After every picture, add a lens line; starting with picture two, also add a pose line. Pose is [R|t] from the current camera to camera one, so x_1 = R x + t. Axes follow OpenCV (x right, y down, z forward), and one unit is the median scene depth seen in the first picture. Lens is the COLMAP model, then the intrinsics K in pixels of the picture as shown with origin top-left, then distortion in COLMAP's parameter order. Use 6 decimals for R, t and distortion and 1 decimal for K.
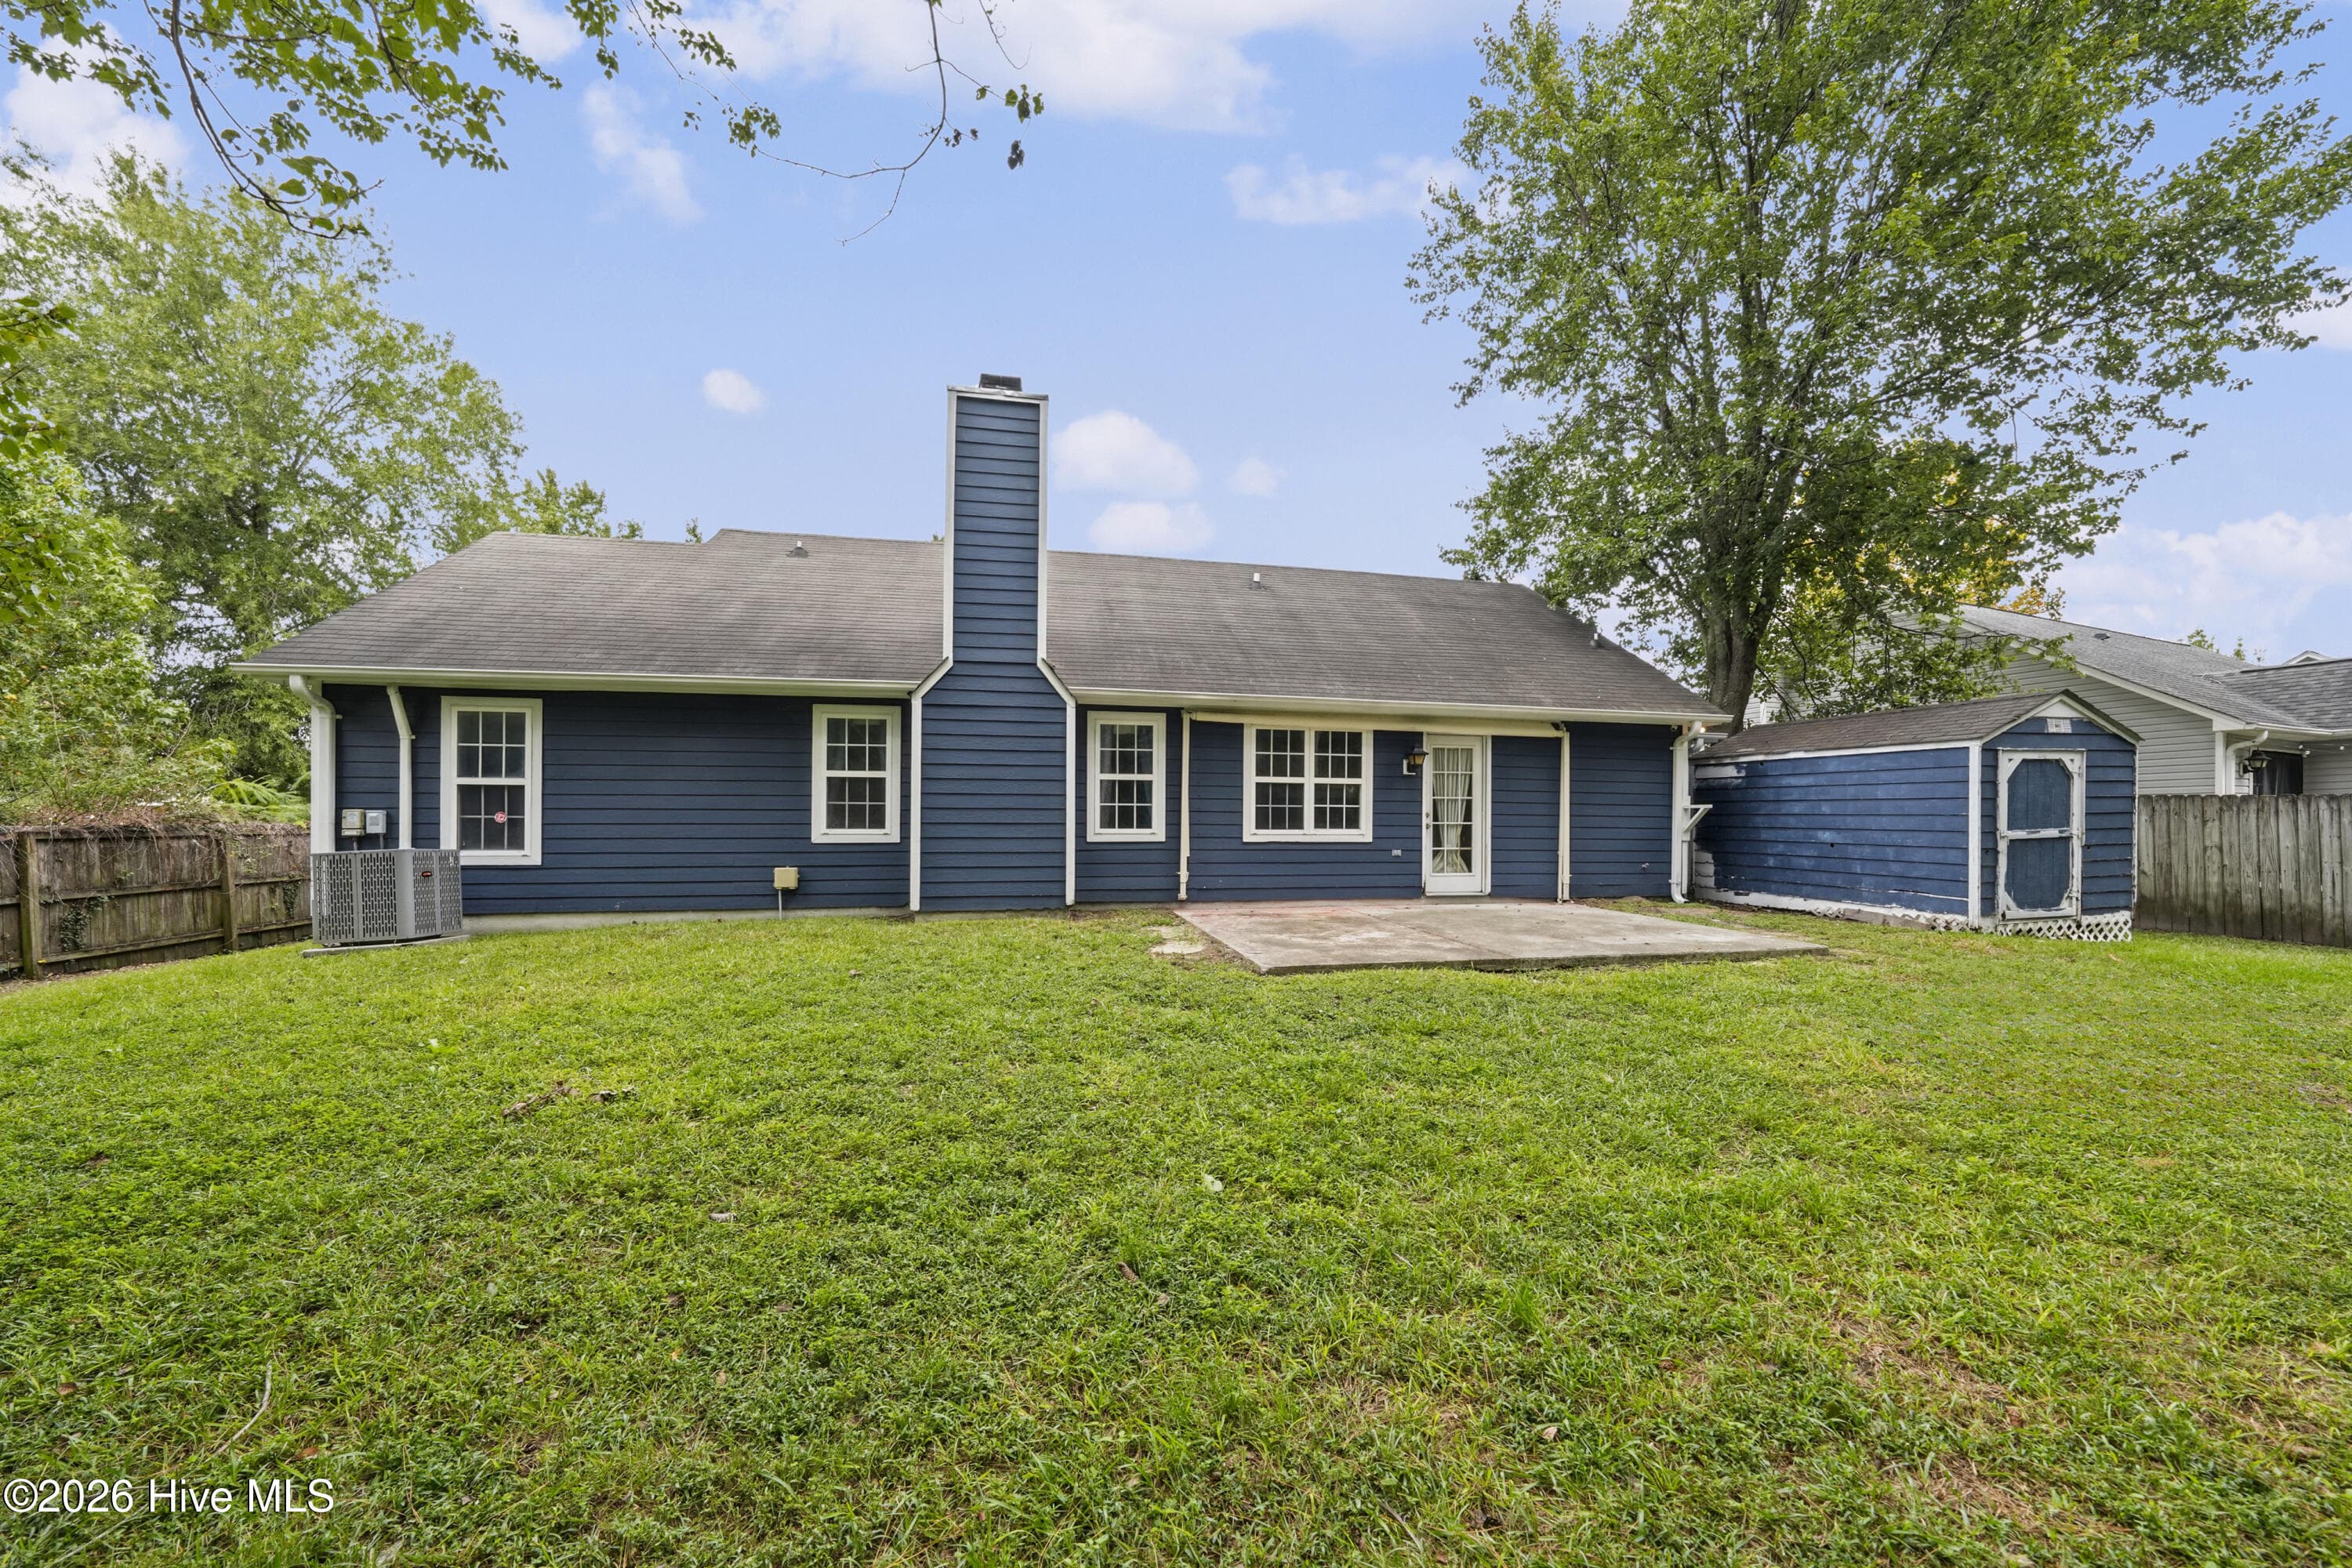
lens RADIAL K [[873.4, 0, 1176.0], [0, 873.4, 820.8], [0, 0, 1]] dist [-0.020325, -0.000009]
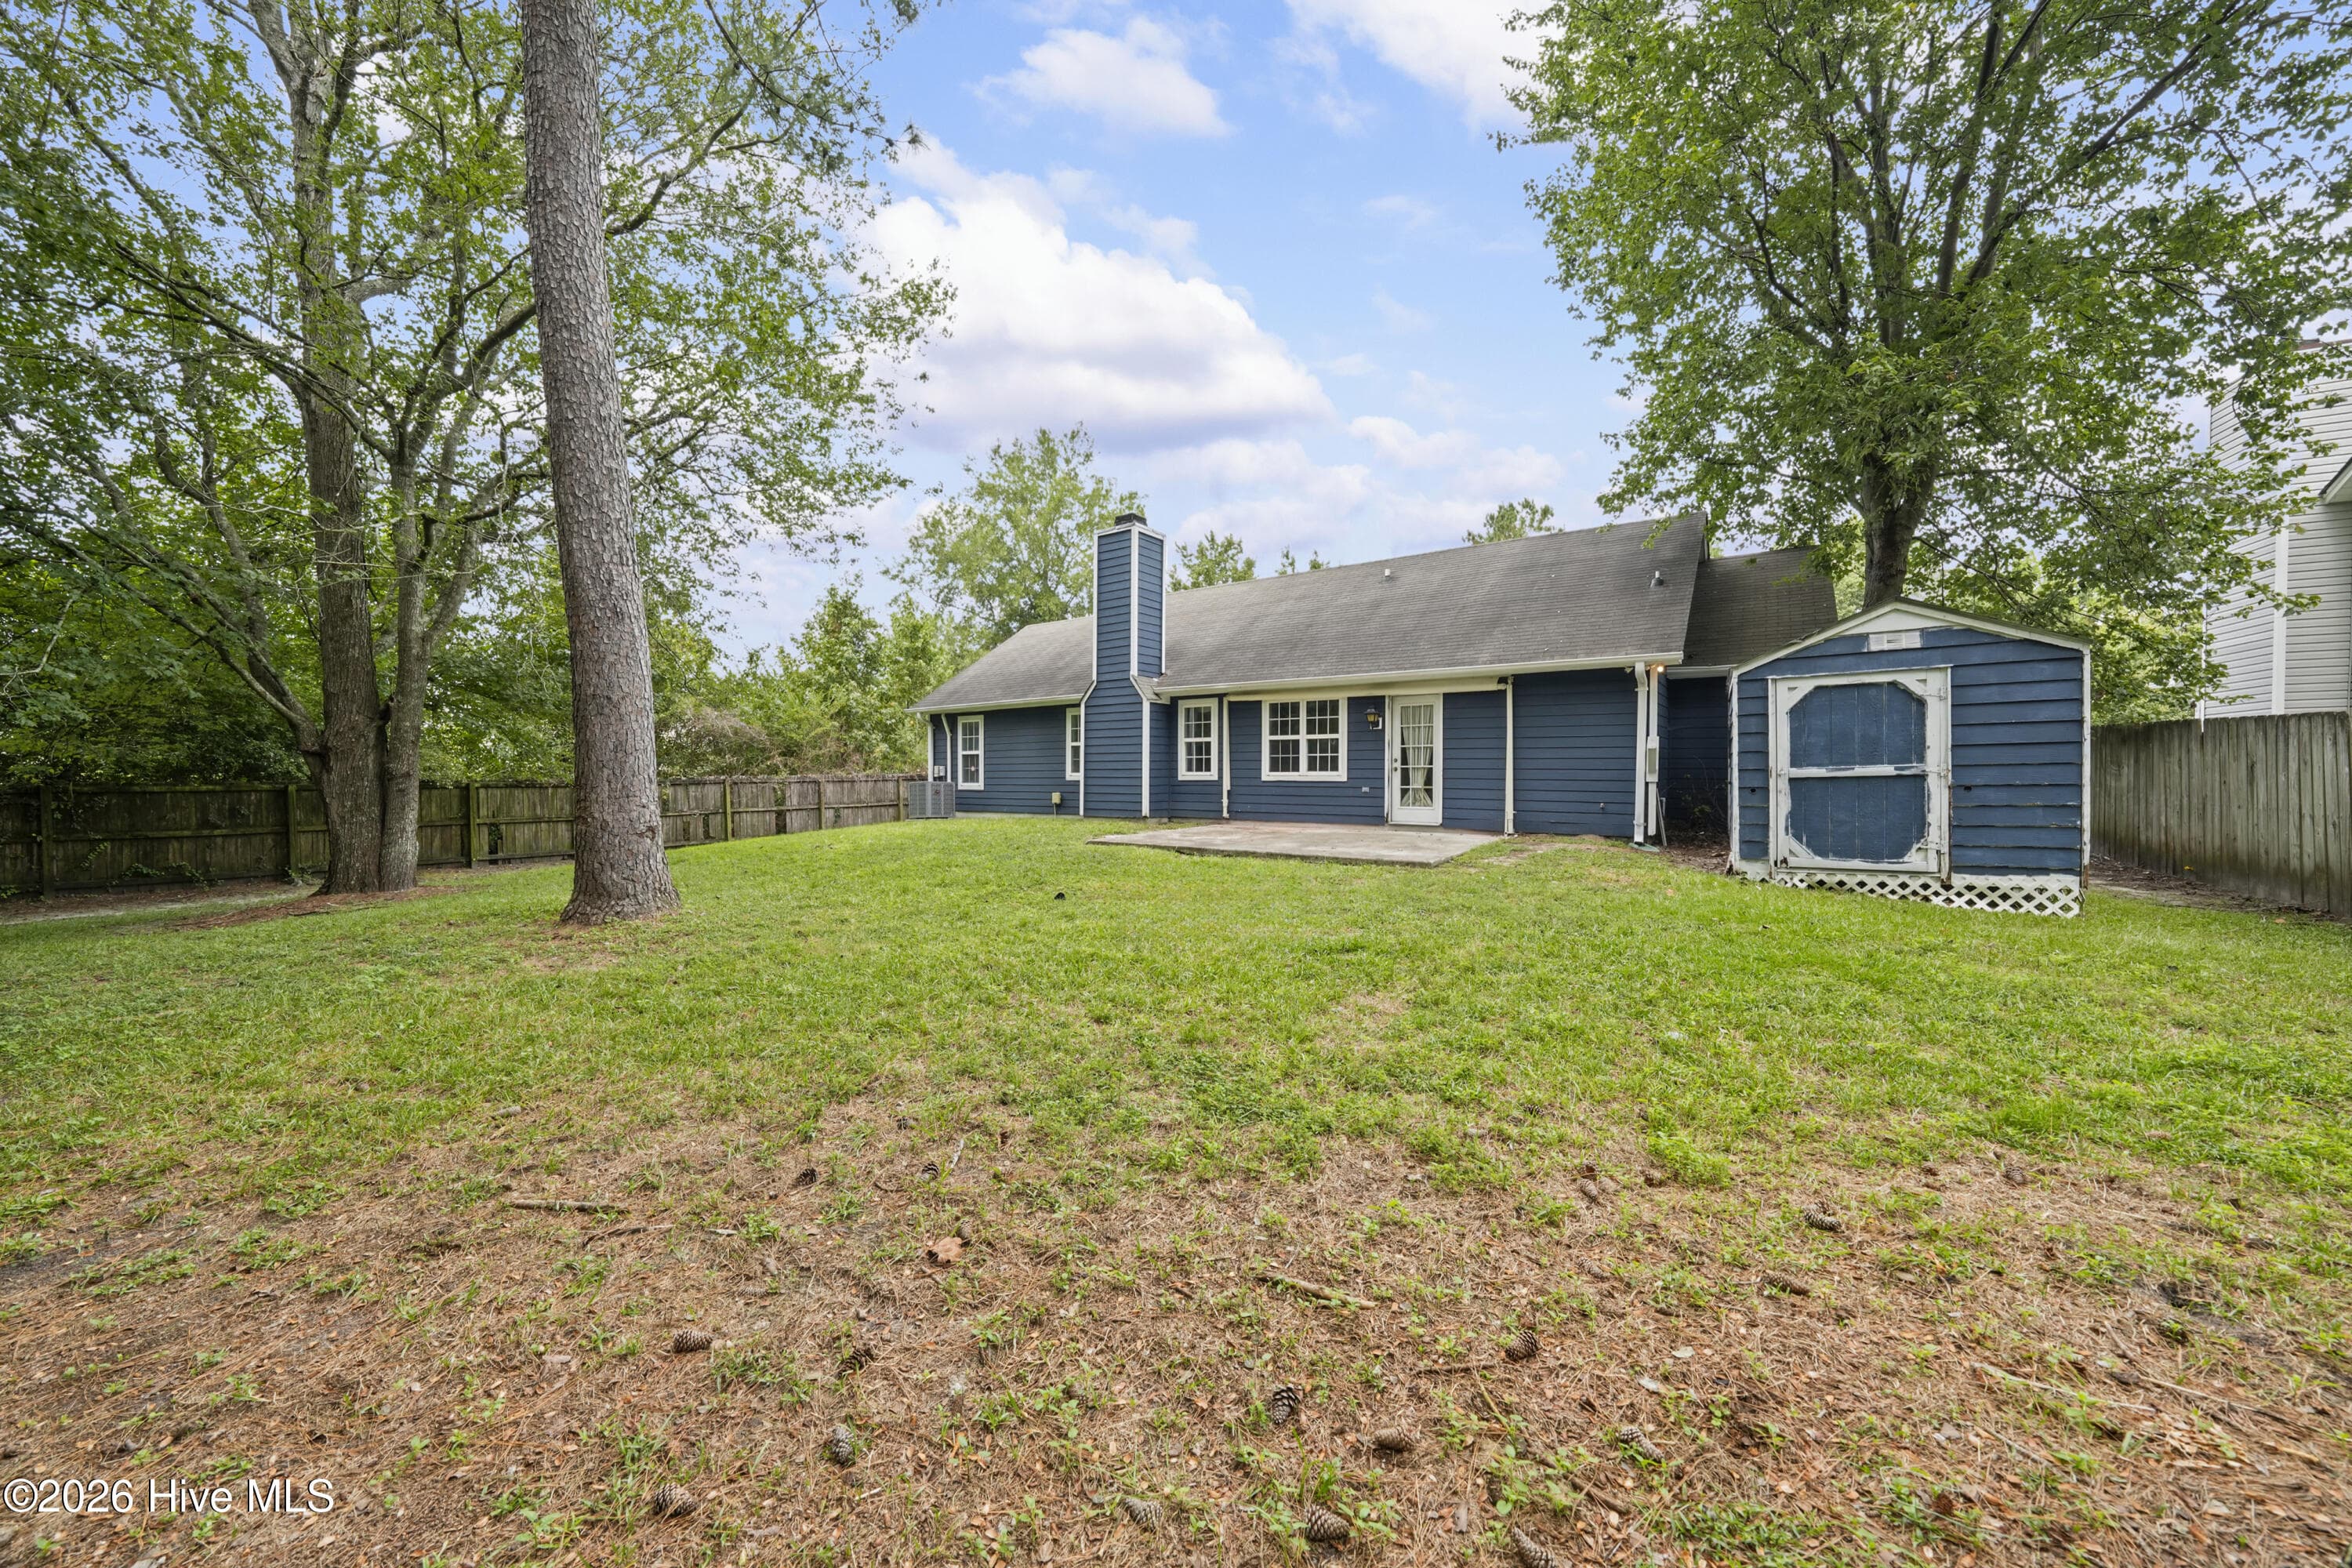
lens RADIAL K [[903.4, 0, 1176.0], [0, 903.4, 784.0], [0, 0, 1]] dist [-0.000448, 0.000029]
pose [[0.642799, 0.003922, -0.766025, 1.142922], [0.005738, 0.999934, 0.009934, 0.013685], [0.766013, -0.010781, 0.642734, -0.090534]]
